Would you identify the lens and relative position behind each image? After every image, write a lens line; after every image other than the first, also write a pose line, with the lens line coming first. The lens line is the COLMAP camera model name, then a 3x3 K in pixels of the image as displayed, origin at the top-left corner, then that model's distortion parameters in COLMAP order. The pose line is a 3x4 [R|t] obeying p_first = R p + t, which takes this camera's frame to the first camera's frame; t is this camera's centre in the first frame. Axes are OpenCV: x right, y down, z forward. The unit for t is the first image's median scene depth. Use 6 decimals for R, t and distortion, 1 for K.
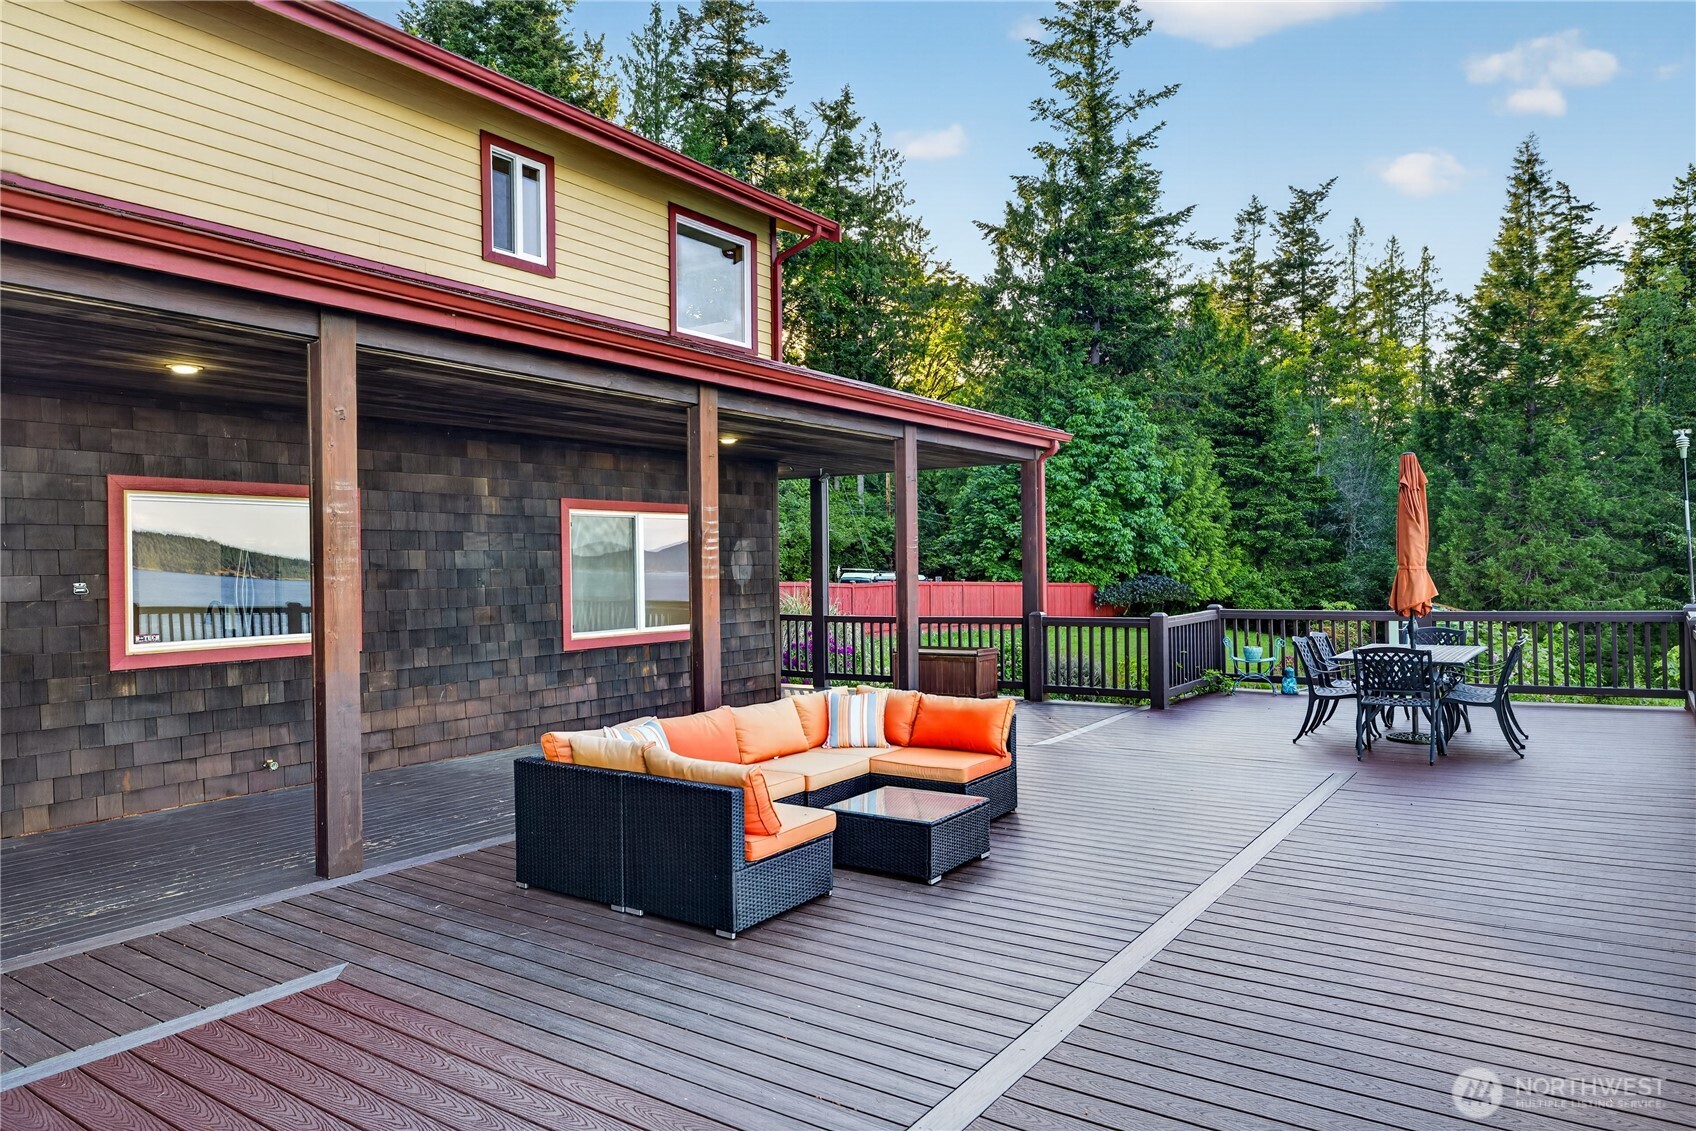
lens RADIAL K [[1101.2, 0, 845.4], [0, 1101.2, 564.3], [0, 0, 1]] dist [0.007440, 0.000552]
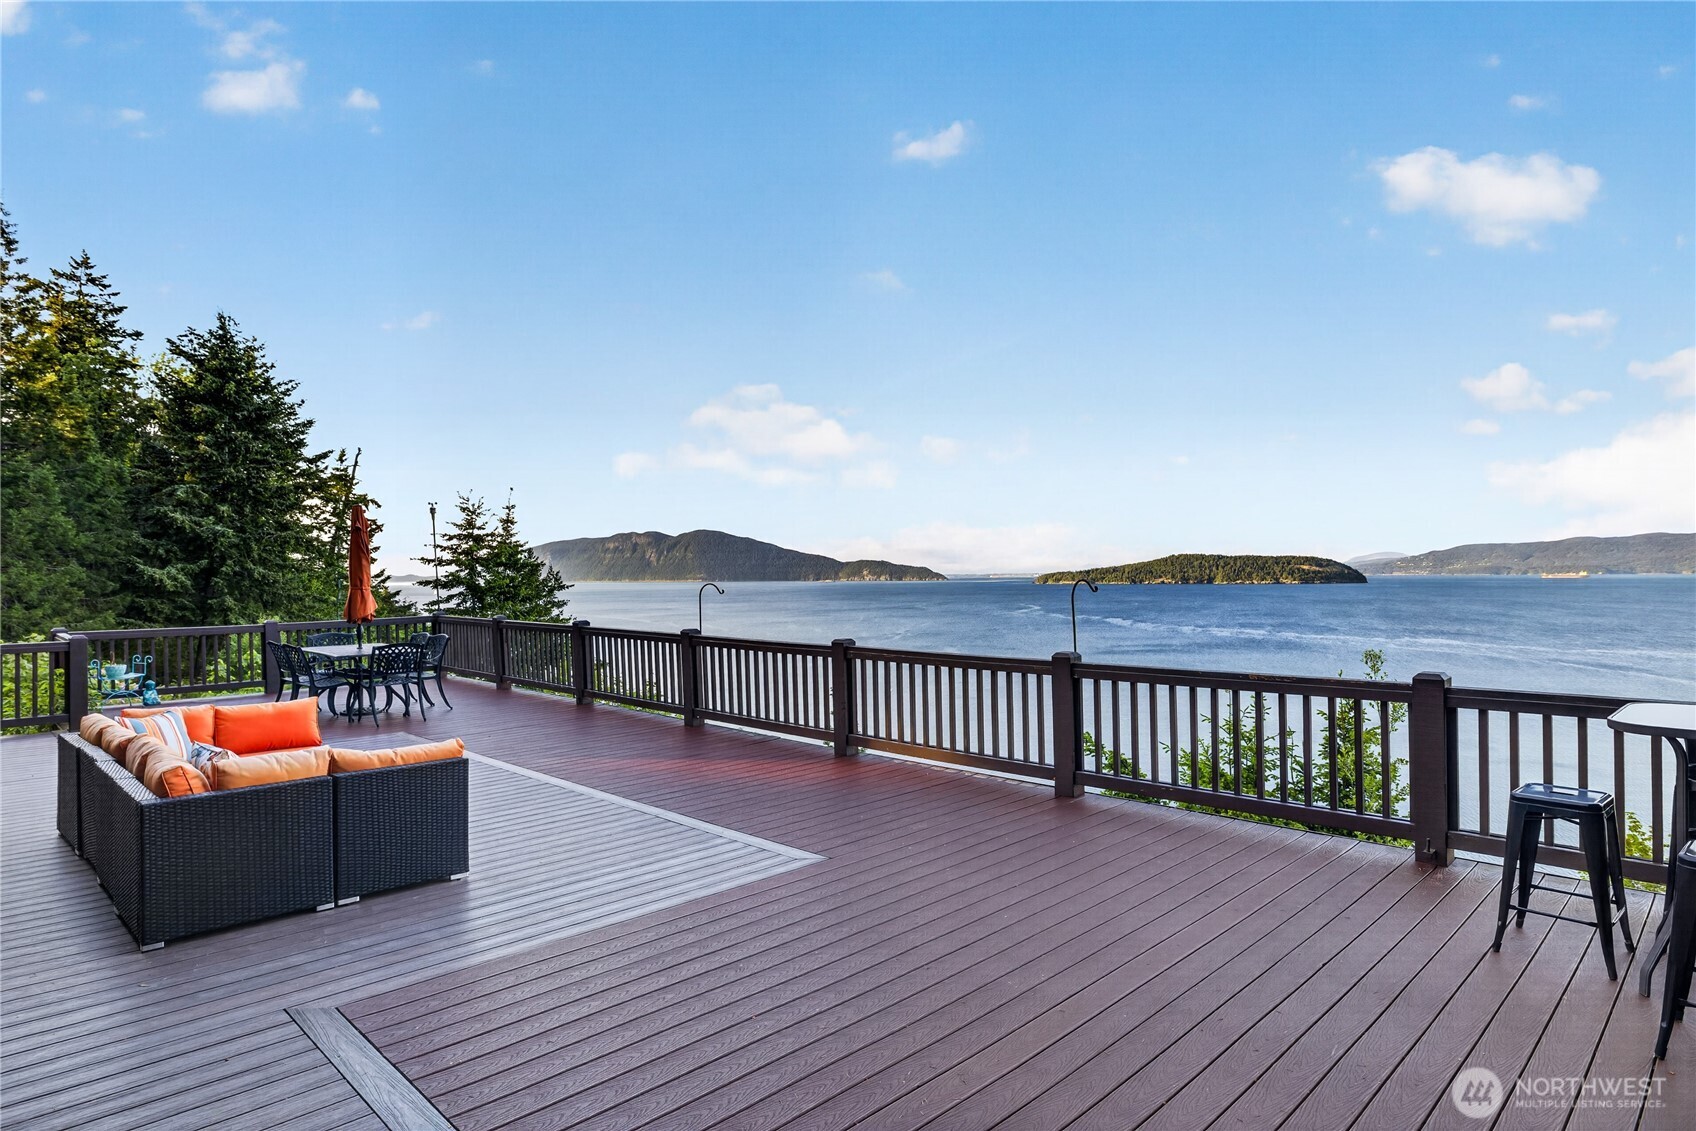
lens RADIAL K [[941.0, 0, 849.3], [0, 941.0, 573.5], [0, 0, 1]] dist [0.009870, 0.002873]
pose [[0.181854, 0.012793, 0.983242, -0.128750], [0.006987, 0.999873, -0.014302, 0.001613], [-0.983301, 0.009471, 0.181741, 0.044612]]
